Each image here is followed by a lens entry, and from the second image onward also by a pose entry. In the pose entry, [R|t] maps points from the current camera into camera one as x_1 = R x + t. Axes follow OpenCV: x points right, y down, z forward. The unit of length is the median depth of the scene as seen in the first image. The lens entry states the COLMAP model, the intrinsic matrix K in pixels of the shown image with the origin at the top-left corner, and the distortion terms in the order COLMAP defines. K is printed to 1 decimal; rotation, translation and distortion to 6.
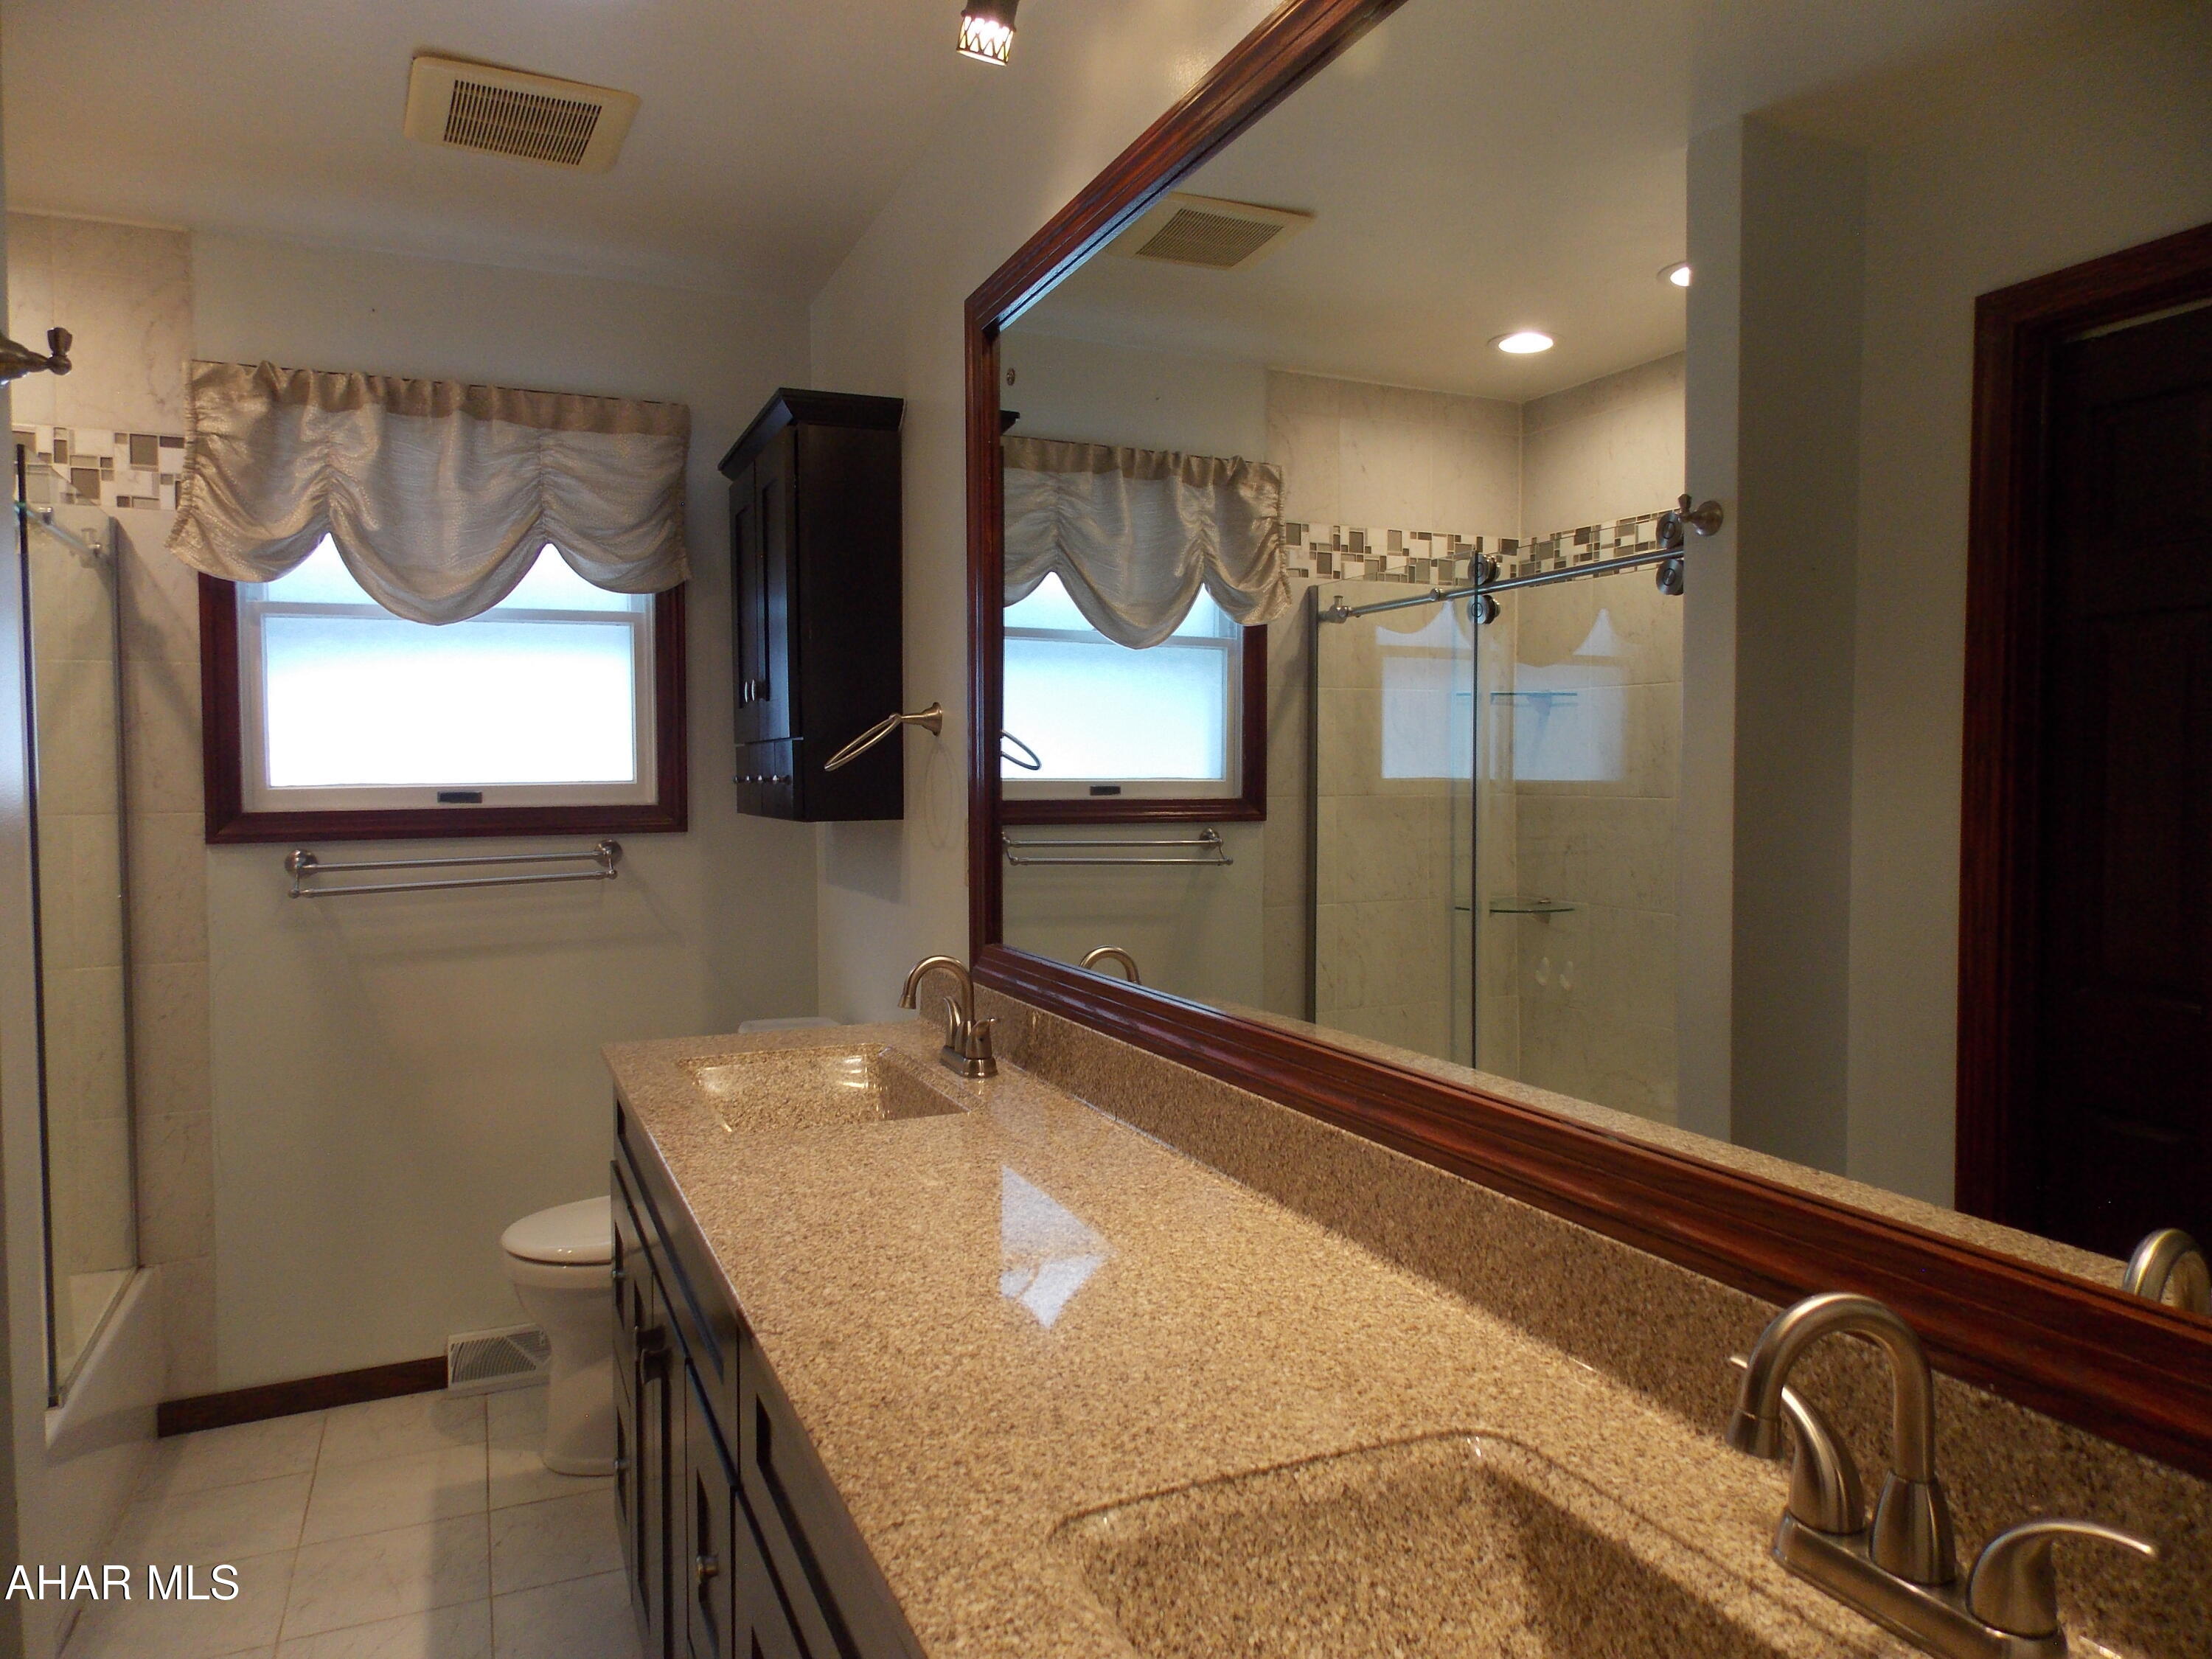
lens RADIAL K [[1461.9, 0, 1106.5], [0, 1461.9, 826.0], [0, 0, 1]] dist [0.003647, -0.005465]
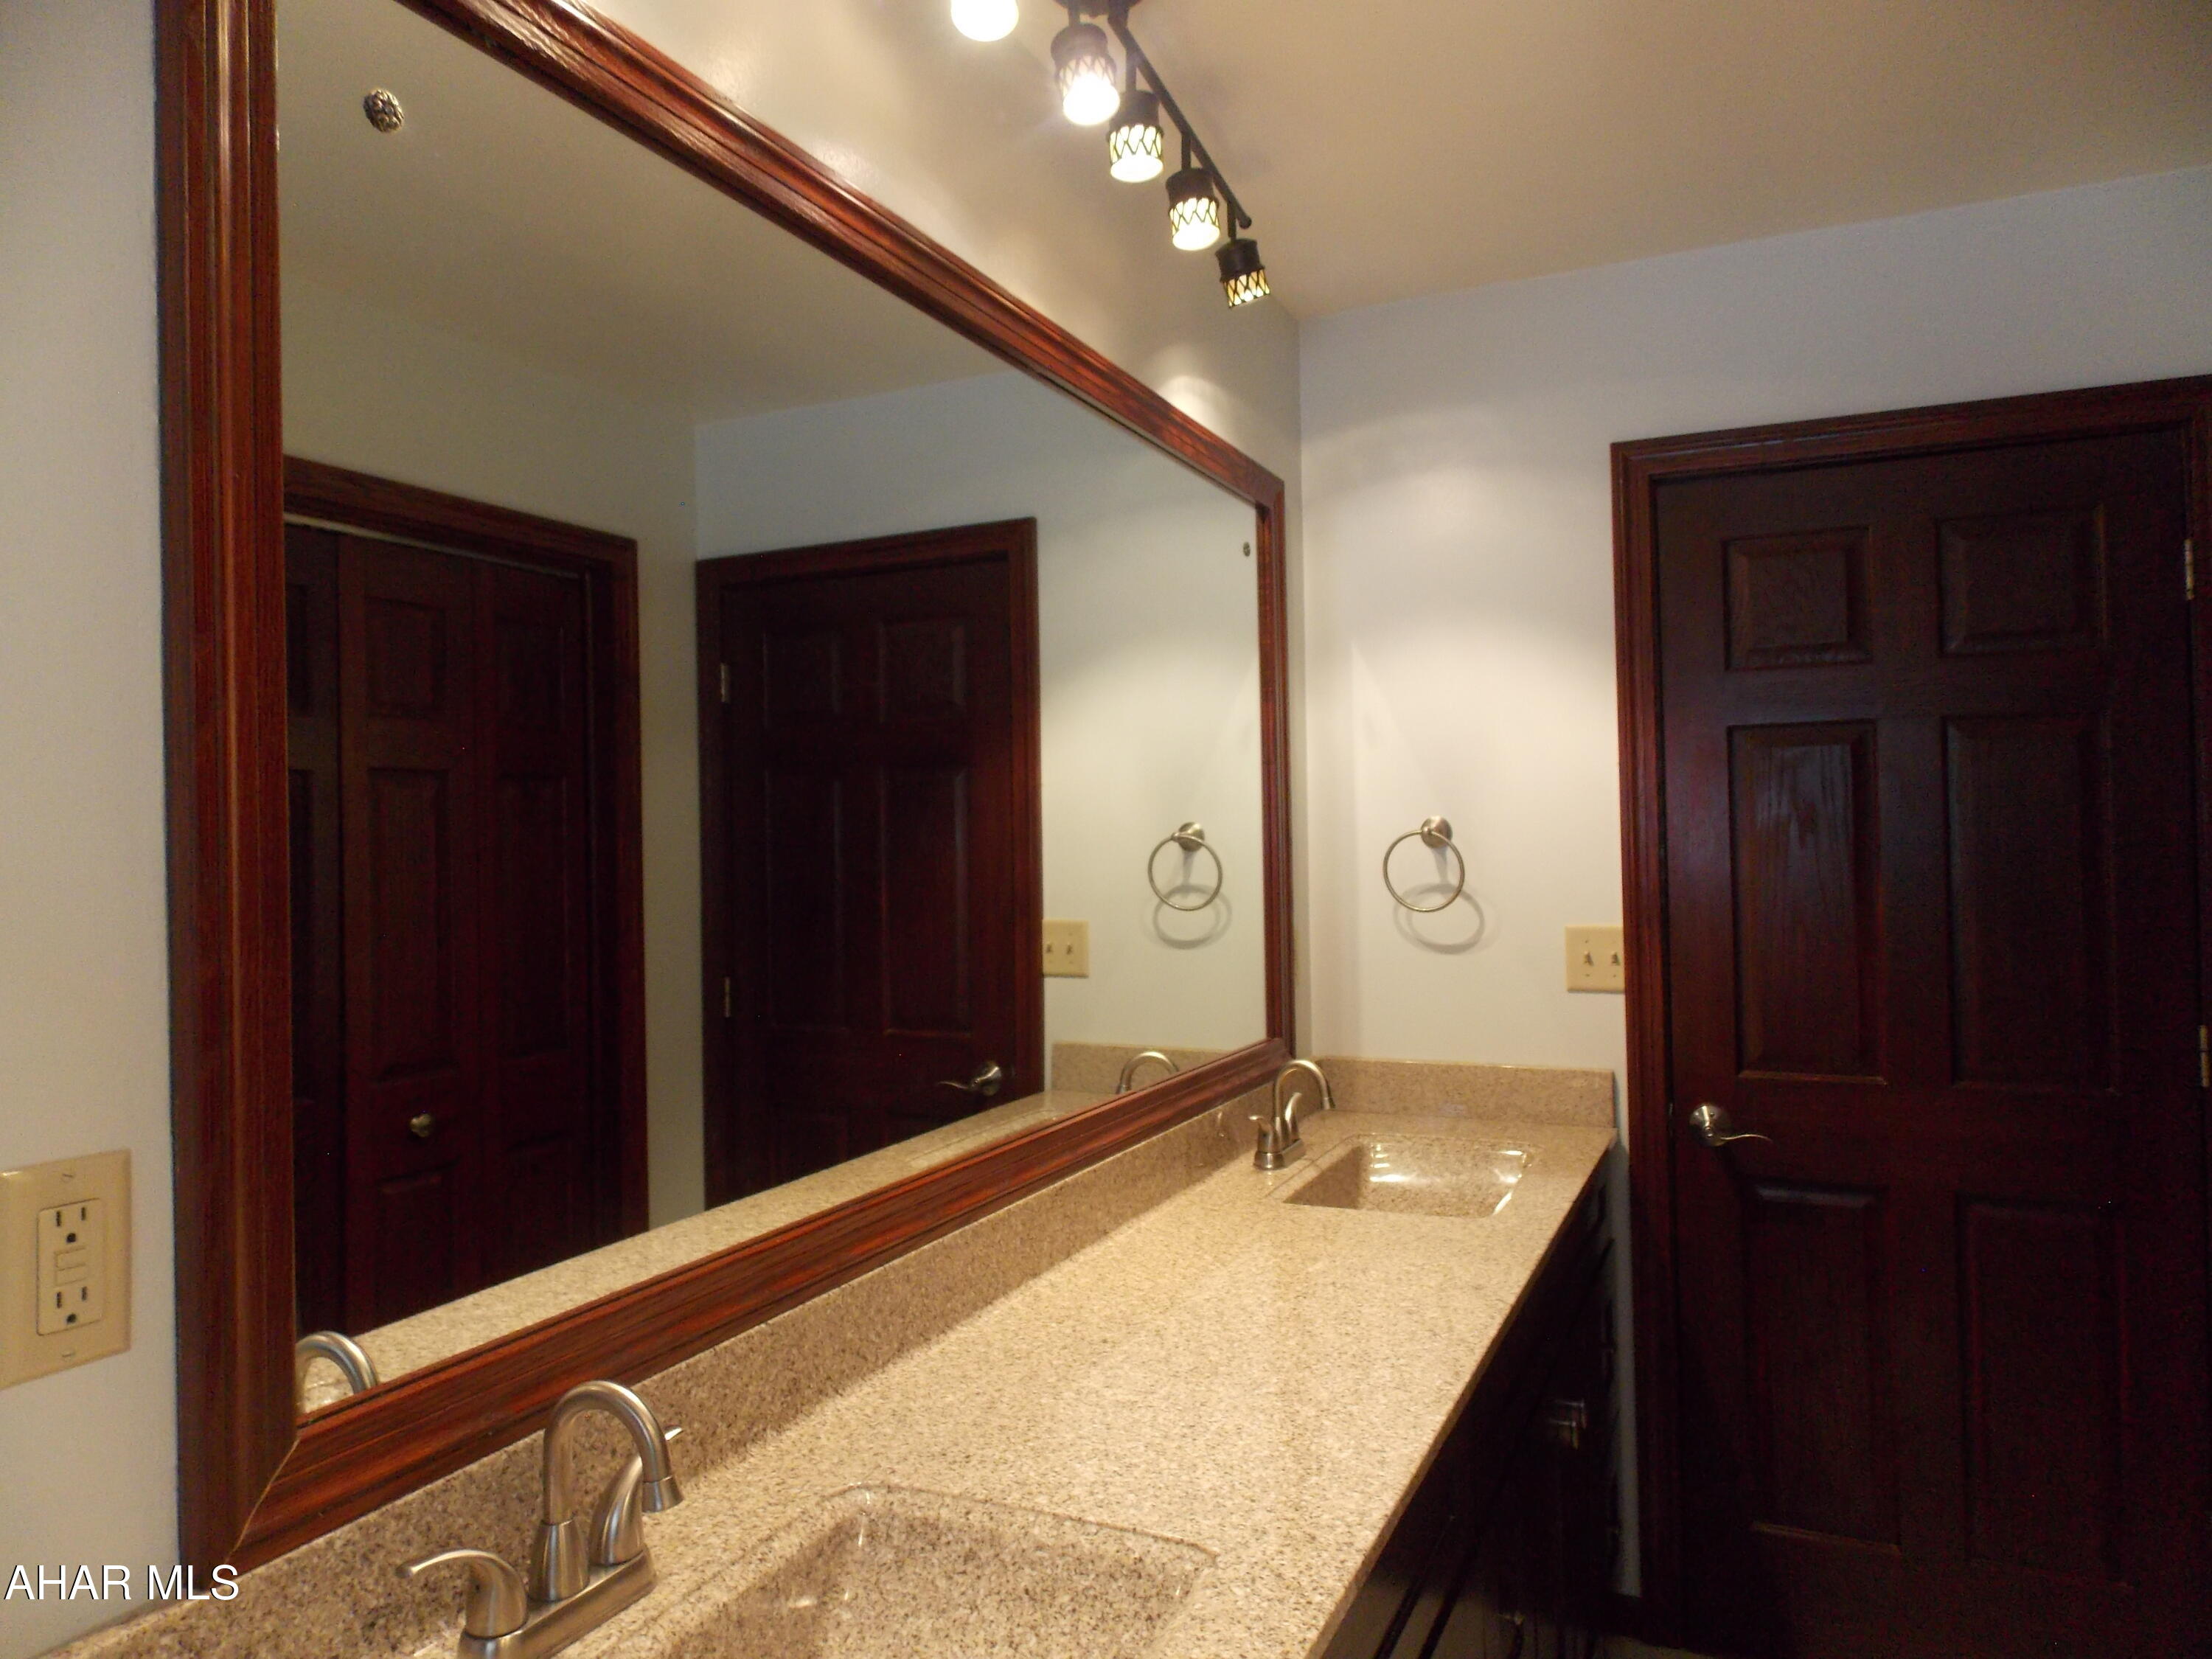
lens RADIAL K [[1461.9, 0, 1105.9], [0, 1461.9, 827.2], [0, 0, 1]] dist [0.003647, -0.005465]
pose [[-0.651465, 0.018250, 0.758459, -1.044376], [0.045456, 0.998854, 0.015009, -0.159471], [-0.757316, 0.044254, -0.651548, 2.143679]]
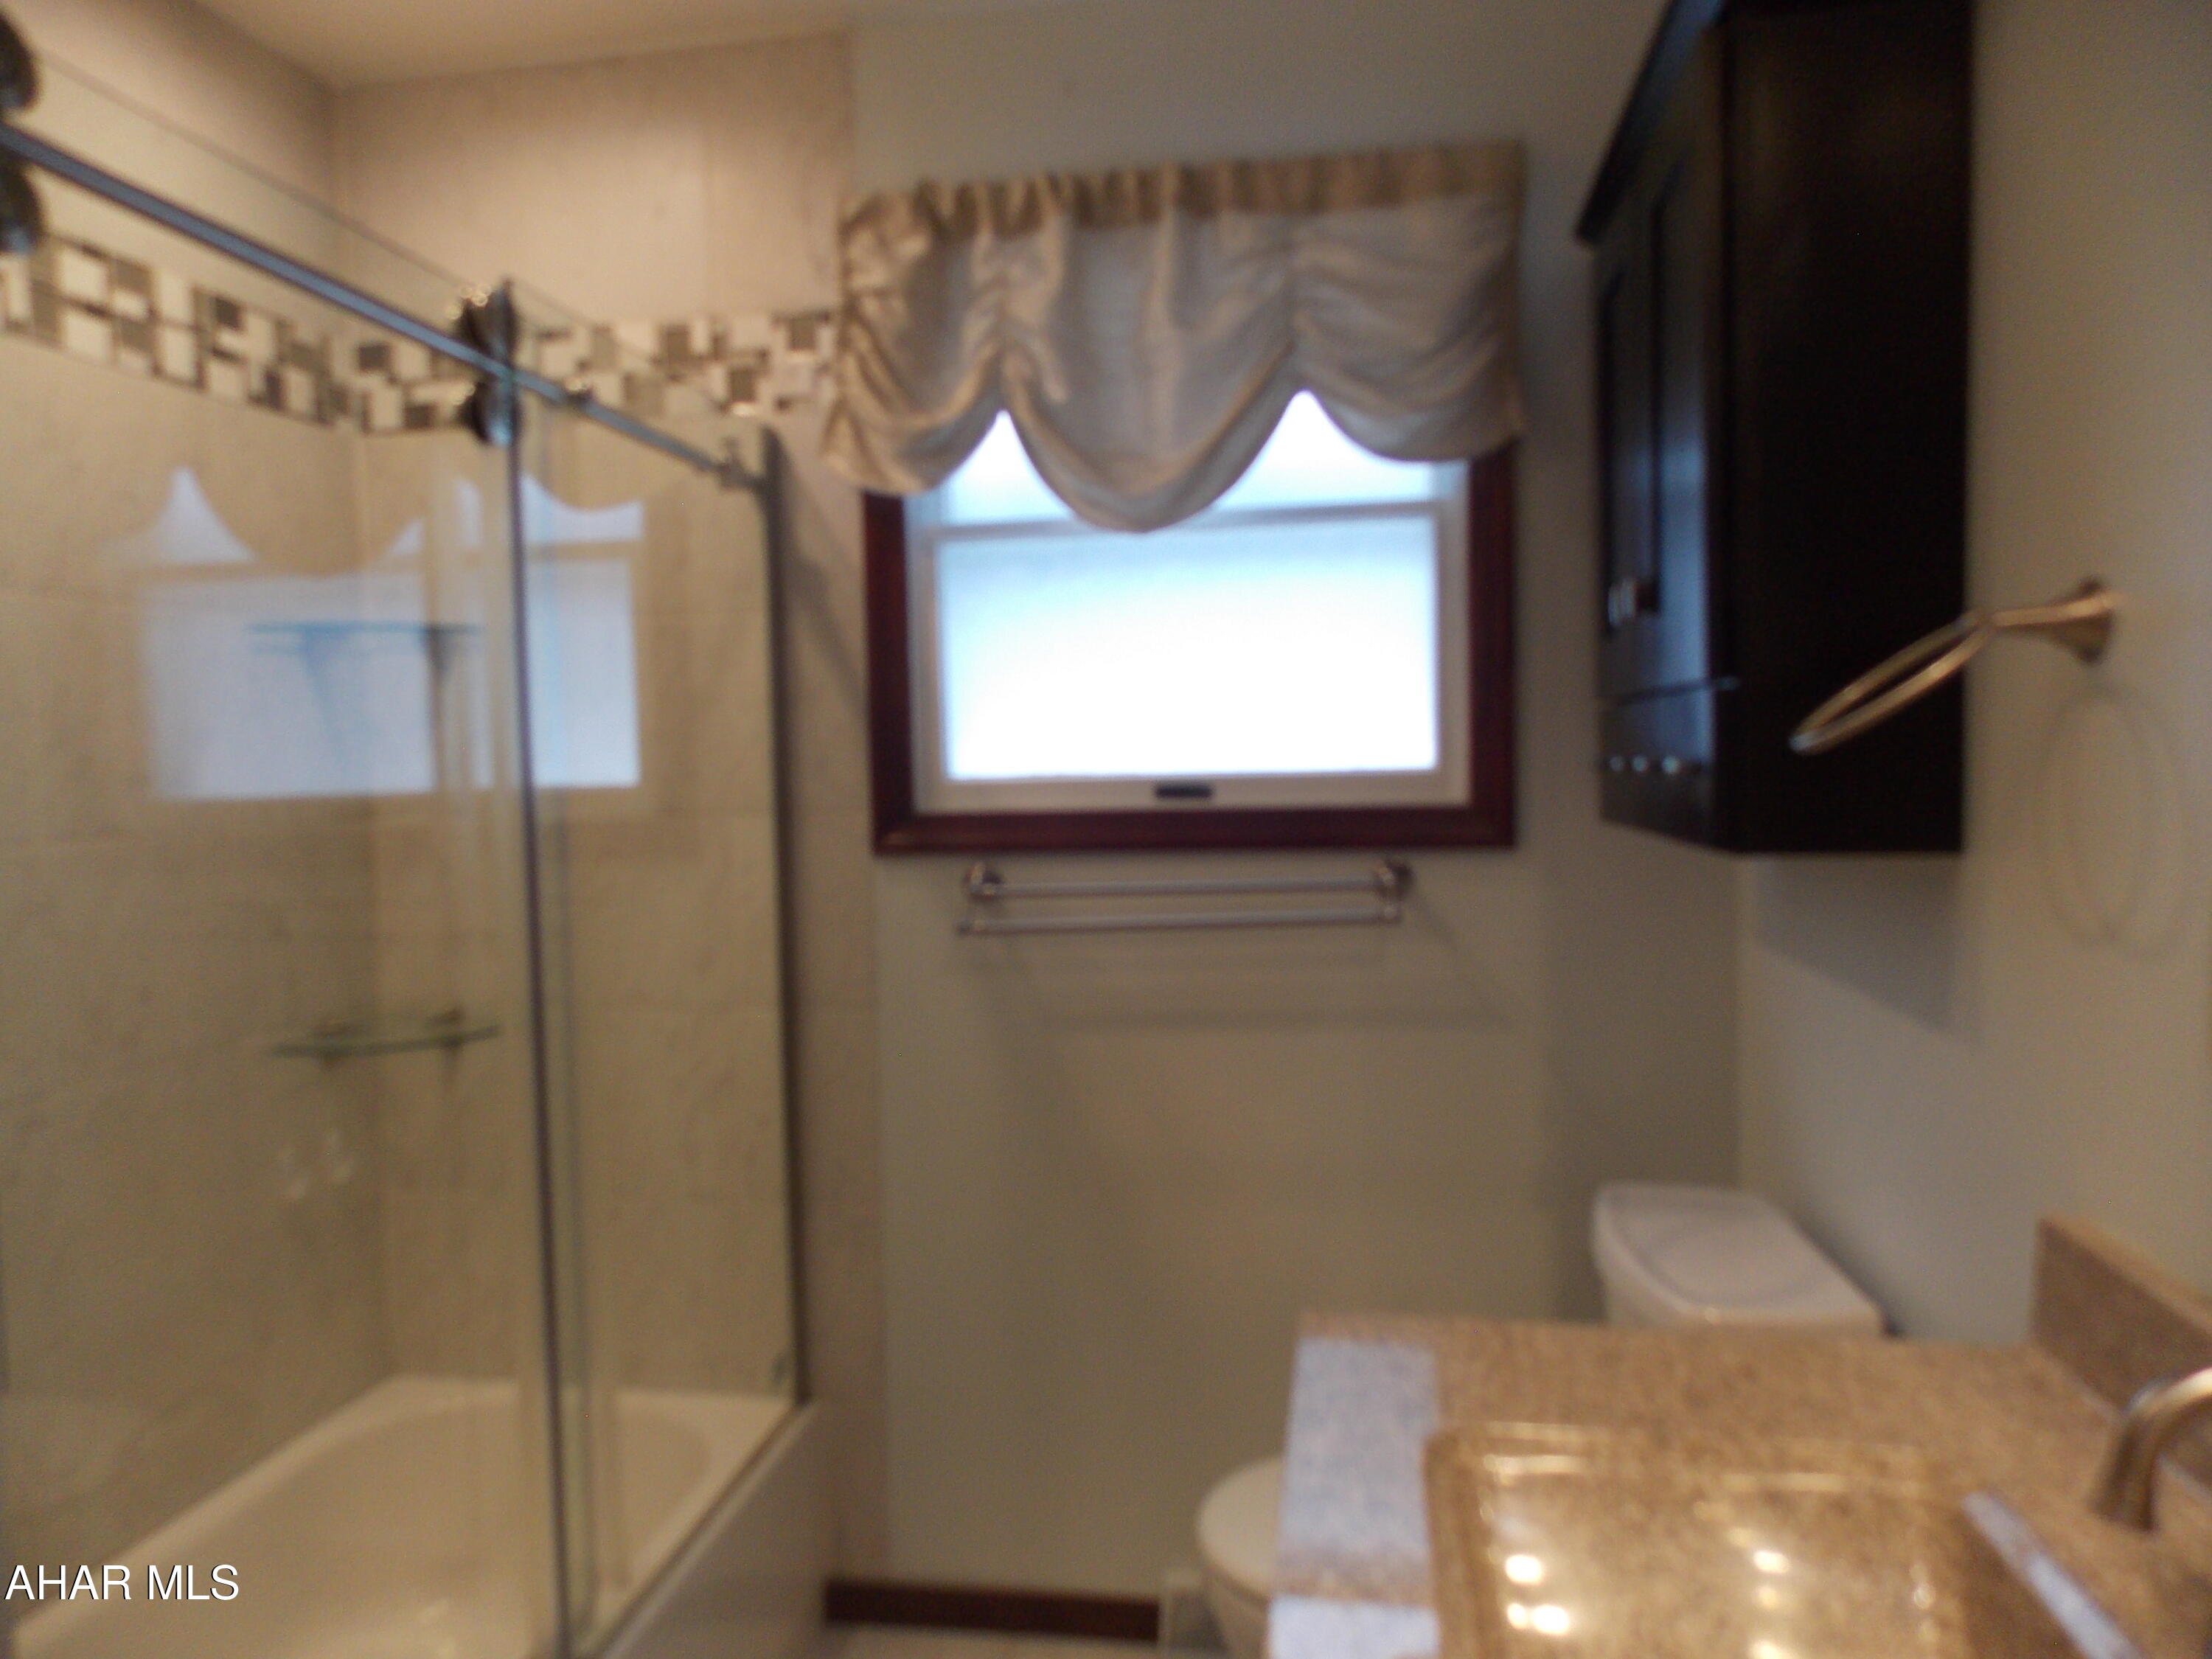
lens RADIAL K [[1461.9, 0, 1116.1], [0, 1461.9, 790.4], [0, 0, 1]] dist [0.003647, -0.005465]
pose [[0.837483, 0.006067, -0.546430, -0.103379], [-0.009192, 0.999953, -0.002986, -0.019037], [0.546386, 0.007524, 0.837499, 0.437589]]
